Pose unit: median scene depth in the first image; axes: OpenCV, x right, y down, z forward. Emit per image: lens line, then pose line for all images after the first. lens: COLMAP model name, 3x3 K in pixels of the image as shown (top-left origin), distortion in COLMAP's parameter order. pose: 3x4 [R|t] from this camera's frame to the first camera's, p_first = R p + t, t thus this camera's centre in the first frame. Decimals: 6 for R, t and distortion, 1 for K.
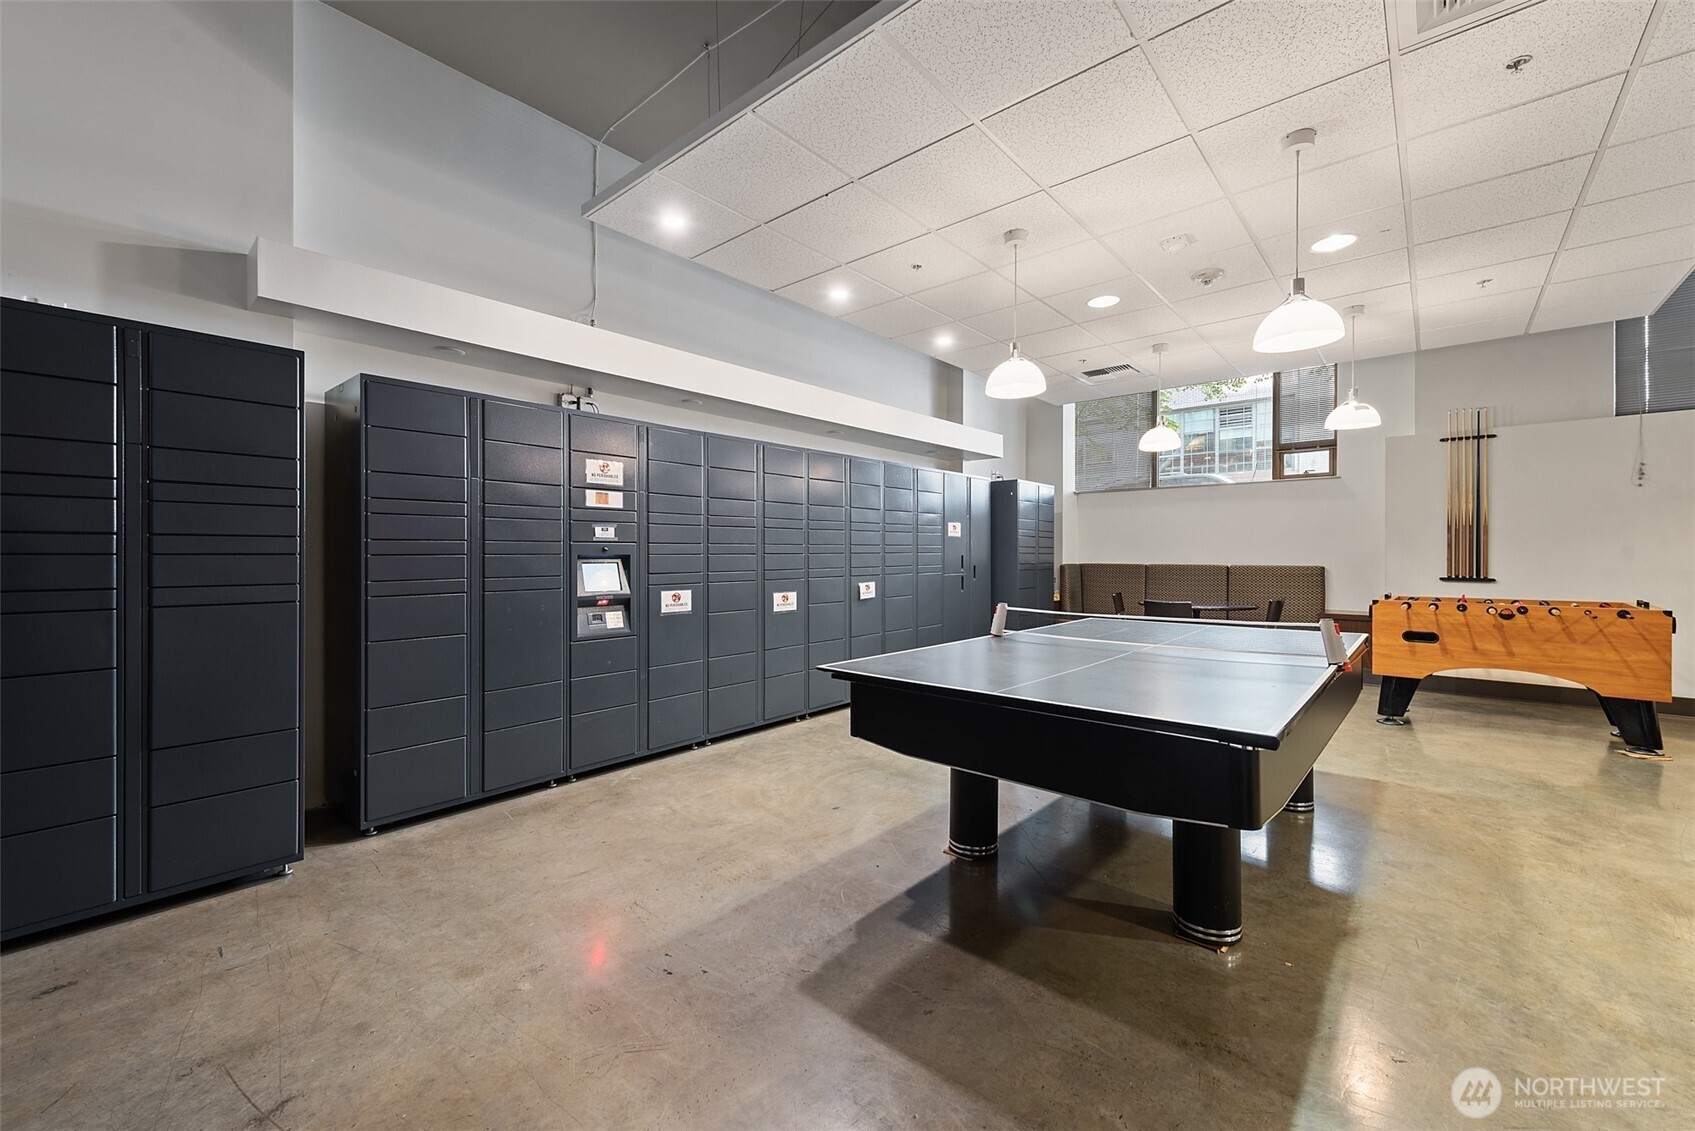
lens RADIAL K [[667.1, 0, 848.0], [0, 667.1, 564.9], [0, 0, 1]] dist [-0.001481, -0.000364]
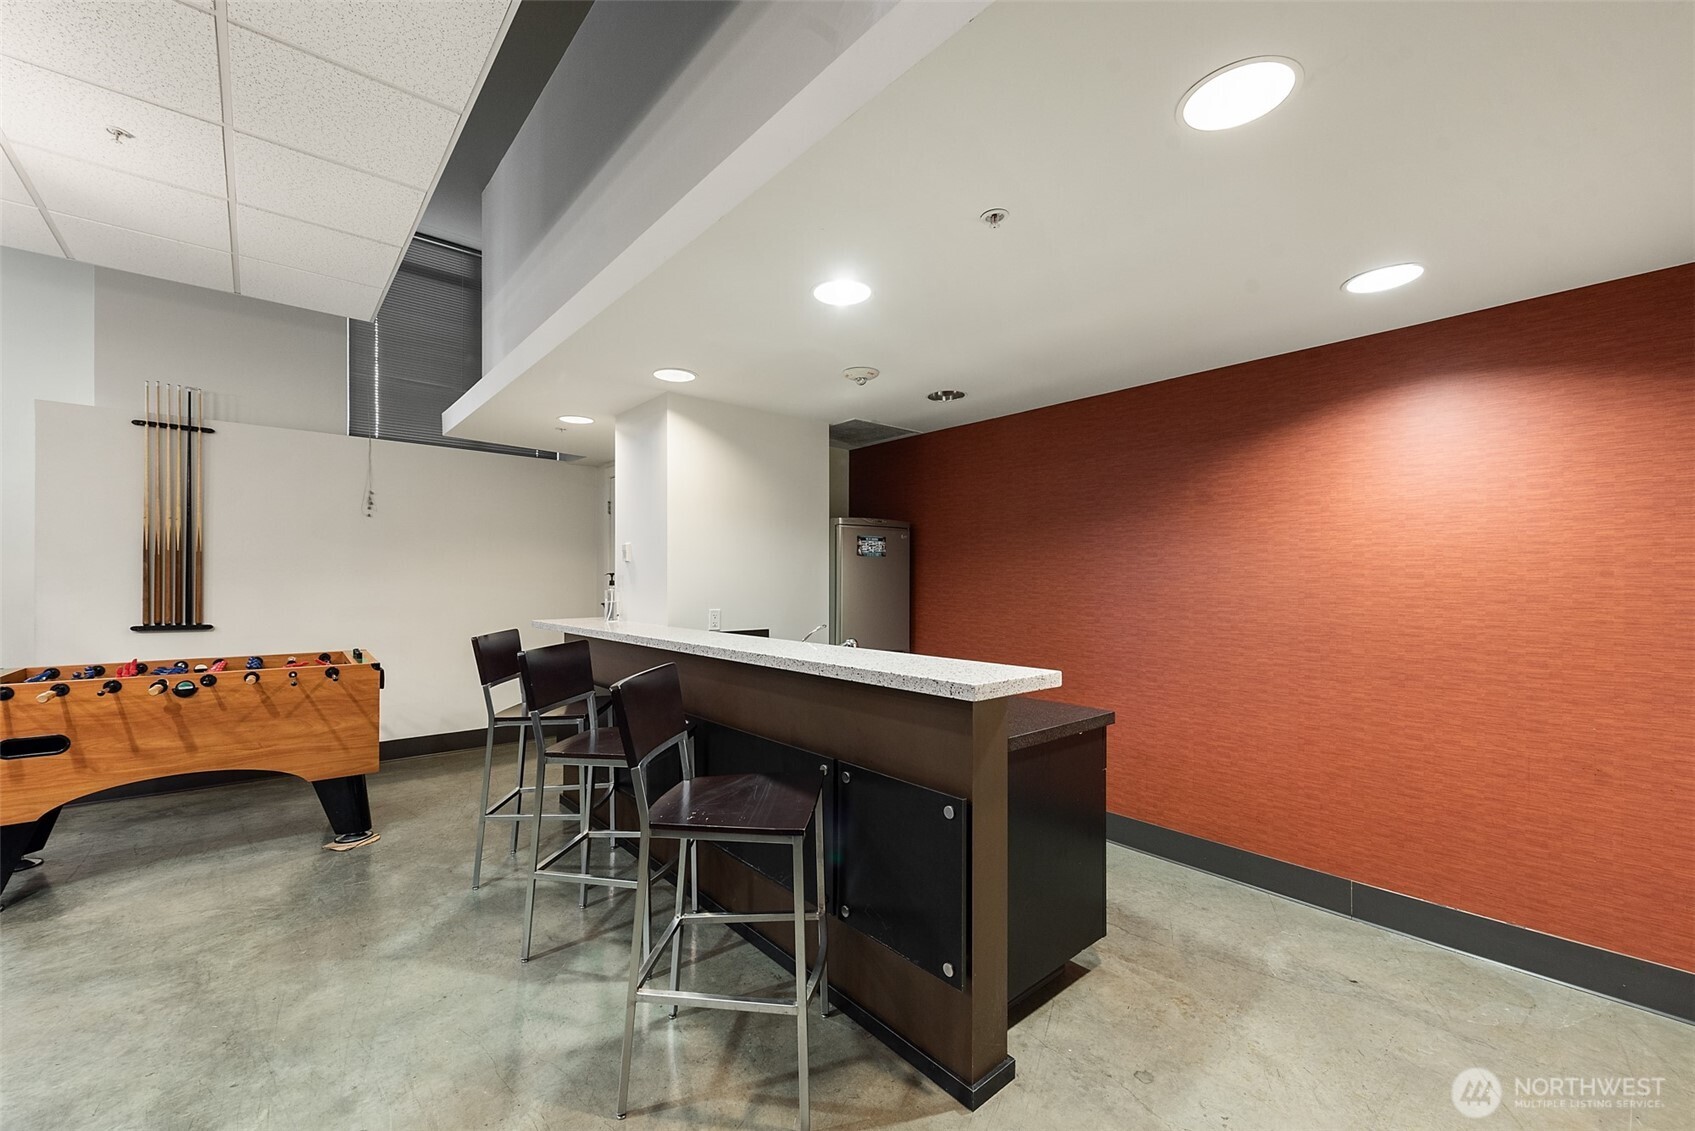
lens RADIAL K [[680.4, 0, 850.7], [0, 680.4, 576.6], [0, 0, 1]] dist [-0.001271, -0.000251]
pose [[0.129341, 0.005639, 0.991584, 0.398094], [0.009634, 0.999929, -0.006944, -0.025662], [-0.991553, 0.010451, 0.129278, 0.253379]]
